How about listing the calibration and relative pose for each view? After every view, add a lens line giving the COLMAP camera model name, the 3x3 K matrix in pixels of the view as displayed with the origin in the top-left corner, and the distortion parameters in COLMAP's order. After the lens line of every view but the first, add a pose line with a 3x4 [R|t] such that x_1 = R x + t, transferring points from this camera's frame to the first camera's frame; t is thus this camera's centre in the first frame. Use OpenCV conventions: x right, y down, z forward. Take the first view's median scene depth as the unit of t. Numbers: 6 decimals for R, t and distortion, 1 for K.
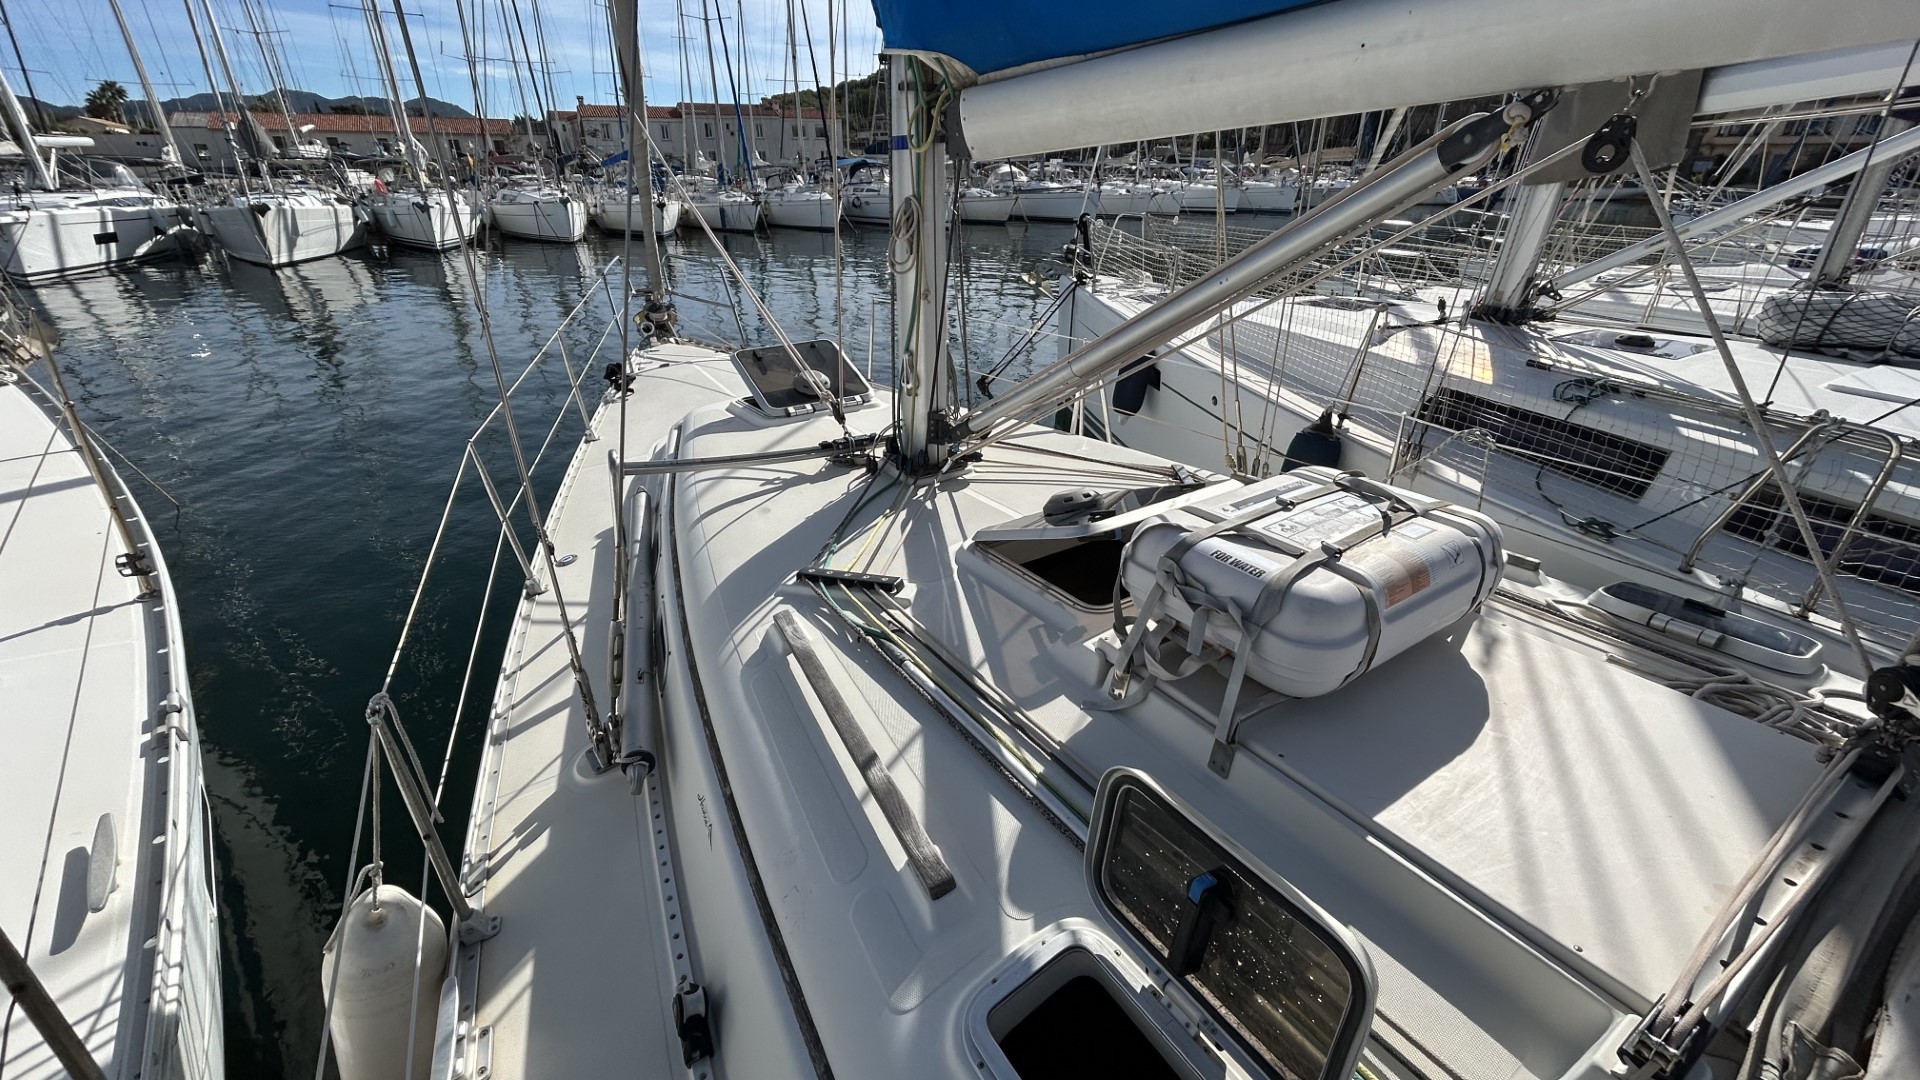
lens RADIAL K [[766.6, 0, 956.5], [0, 766.6, 538.7], [0, 0, 1]] dist [-0.000406, -0.000162]
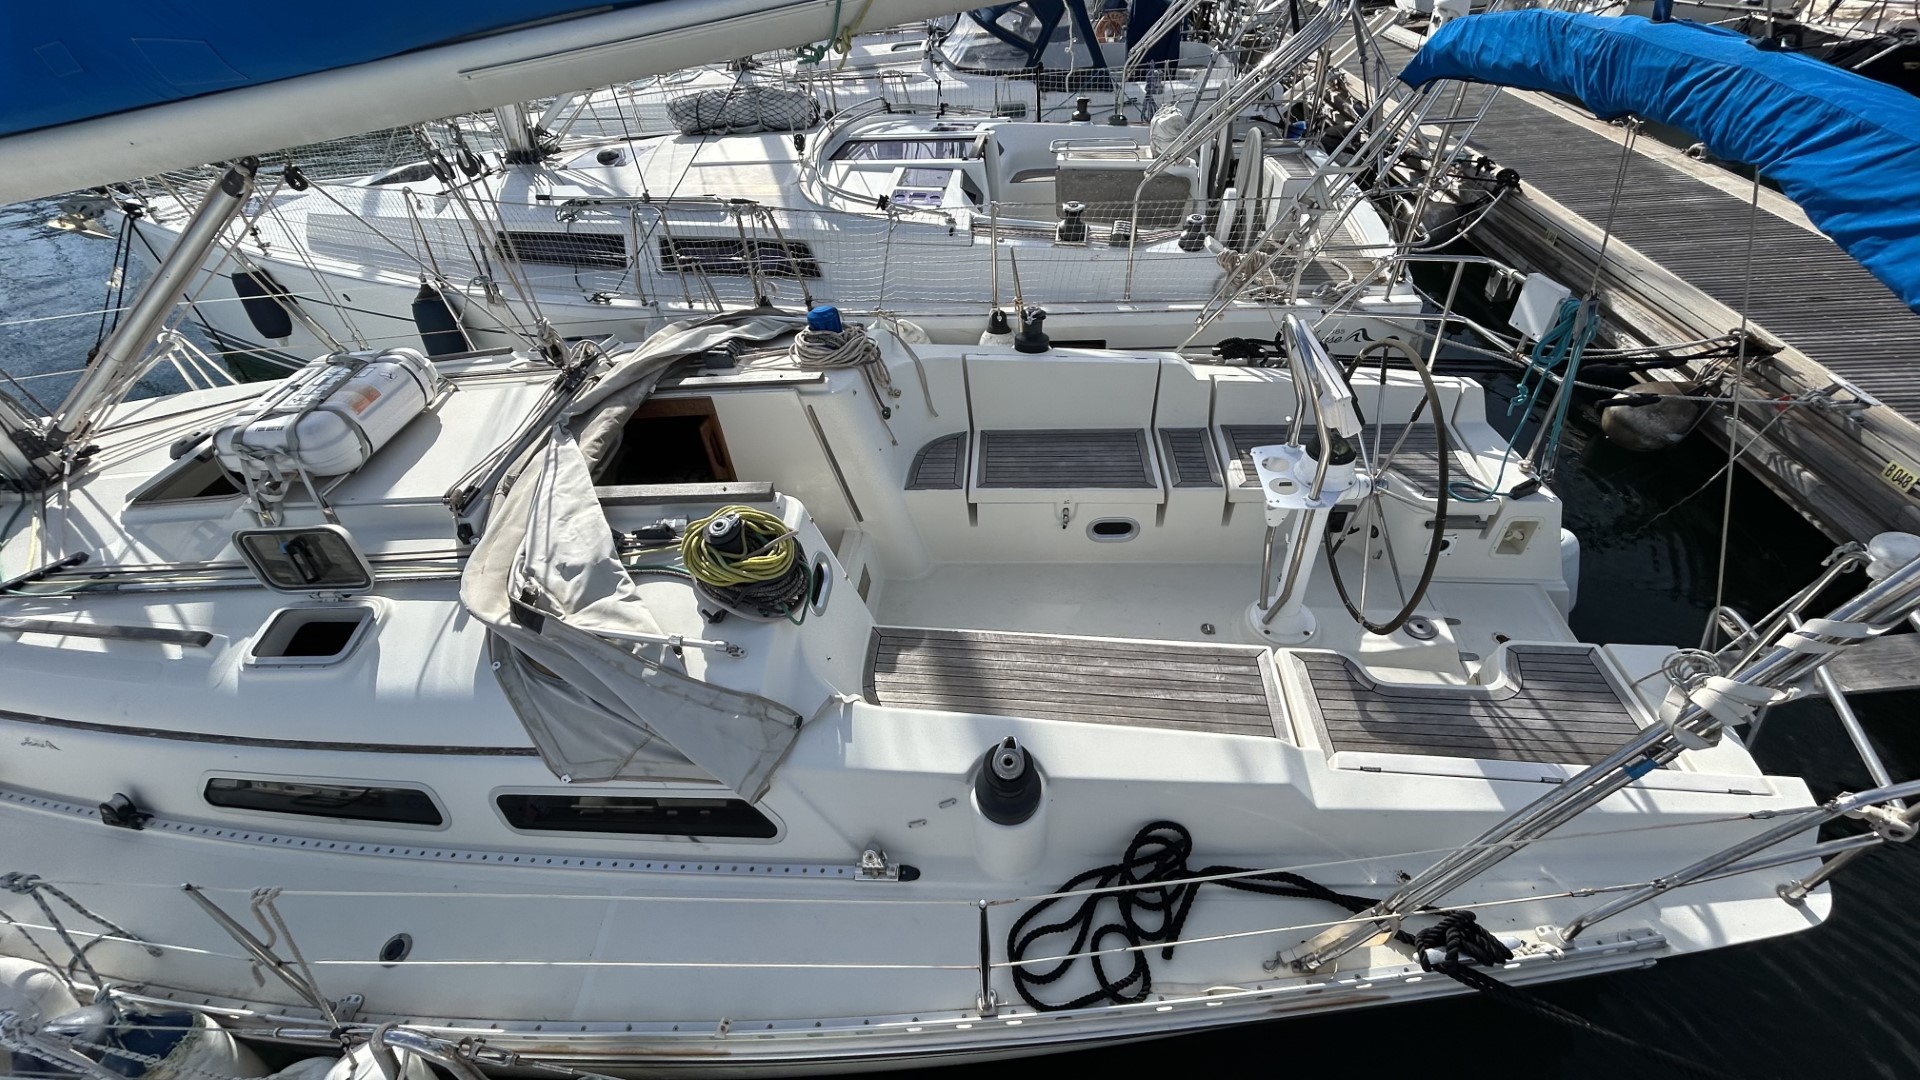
lens RADIAL K [[766.6, 0, 959.3], [0, 766.6, 531.5], [0, 0, 1]] dist [-0.000406, -0.000162]
pose [[0.600421, -0.564219, 0.566703, 0.089419], [0.430134, 0.825275, 0.365932, 0.149241], [-0.674151, 0.024045, 0.738202, -0.831715]]
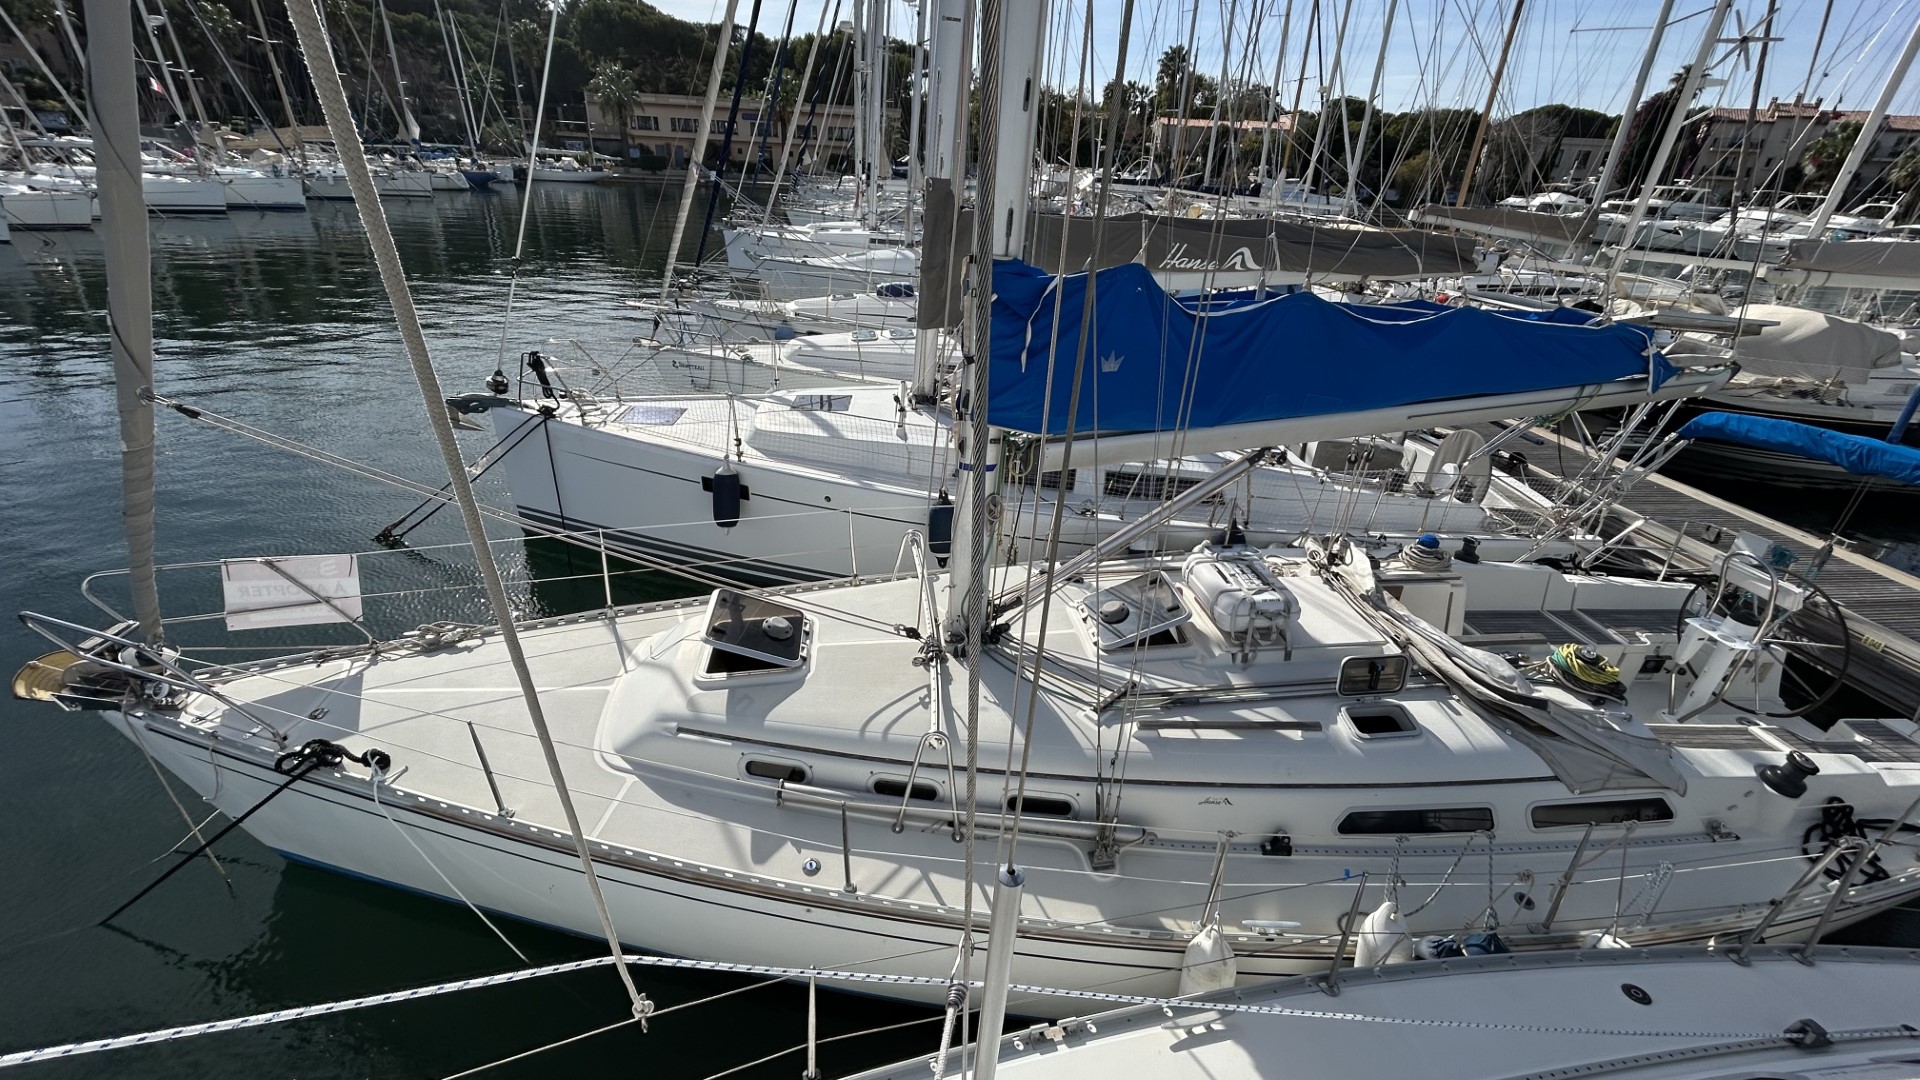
lens RADIAL K [[766.6, 0, 968.0], [0, 766.6, 536.2], [0, 0, 1]] dist [-0.000406, -0.000162]
pose [[0.438835, -0.387134, 0.810895, -1.377574], [0.350215, 0.904756, 0.242418, -0.735341], [-0.827510, 0.177606, 0.532619, 0.162653]]
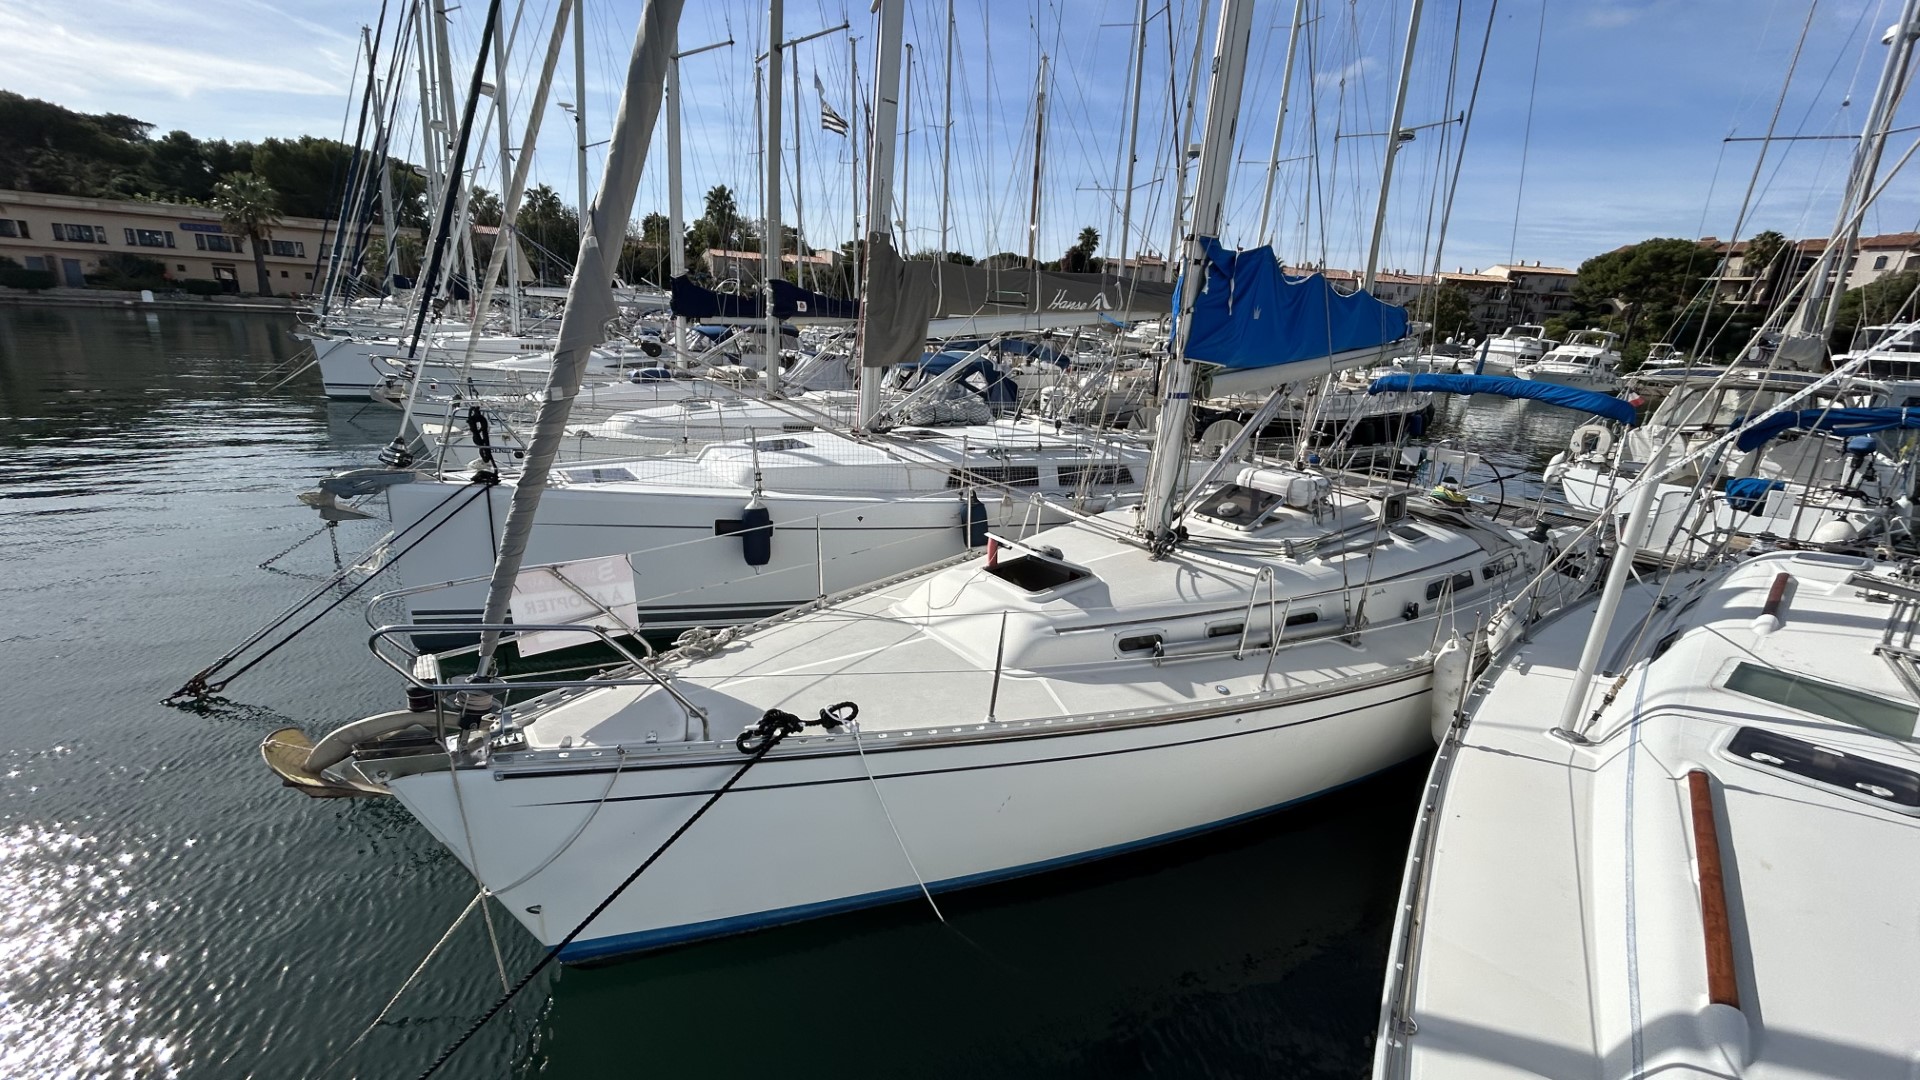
lens RADIAL K [[766.6, 0, 960.3], [0, 766.6, 526.6], [0, 0, 1]] dist [-0.000406, -0.000162]
pose [[-0.078654, -0.281744, 0.956260, -2.100540], [0.382828, 0.877147, 0.289923, -1.004302], [-0.920465, 0.388887, 0.038868, 1.546650]]
